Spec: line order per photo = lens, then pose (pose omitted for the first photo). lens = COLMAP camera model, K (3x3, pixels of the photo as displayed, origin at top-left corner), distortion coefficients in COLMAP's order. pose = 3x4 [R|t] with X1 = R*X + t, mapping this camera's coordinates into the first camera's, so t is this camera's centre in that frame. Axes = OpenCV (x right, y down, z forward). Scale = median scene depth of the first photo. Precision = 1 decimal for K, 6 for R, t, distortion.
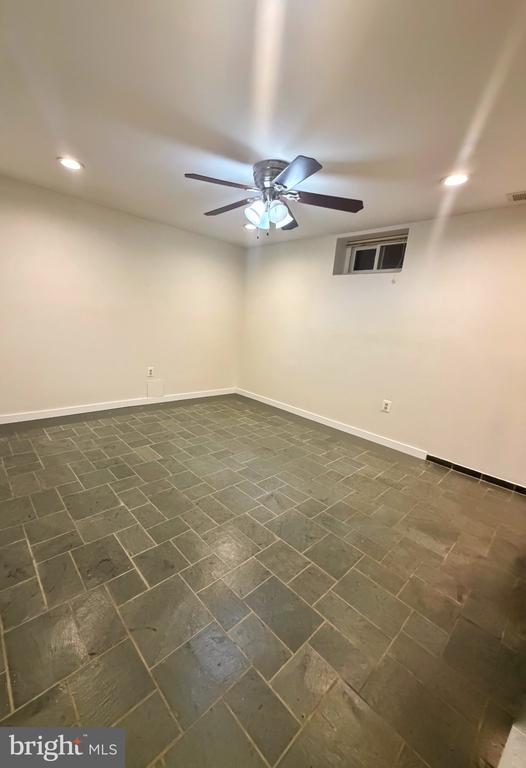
lens RADIAL K [[296.2, 0, 261.7], [0, 296.2, 382.8], [0, 0, 1]] dist [0.000472, 0.000004]
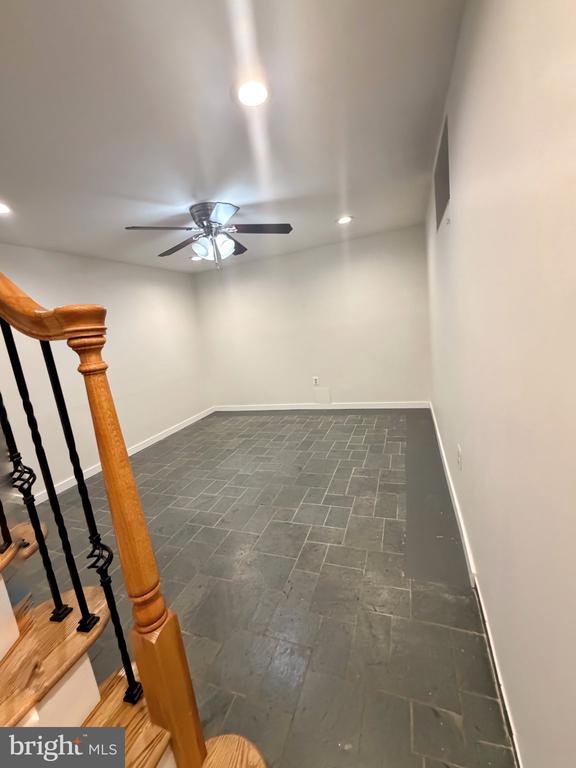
lens RADIAL K [[309.5, 0, 287.2], [0, 309.5, 386.8], [0, 0, 1]] dist [-0.002759, 0.000175]
pose [[0.442005, 0.039266, -0.896153, 0.783235], [-0.035454, 0.999026, 0.026287, -0.051120], [0.896312, 0.020153, 0.442966, 0.478179]]
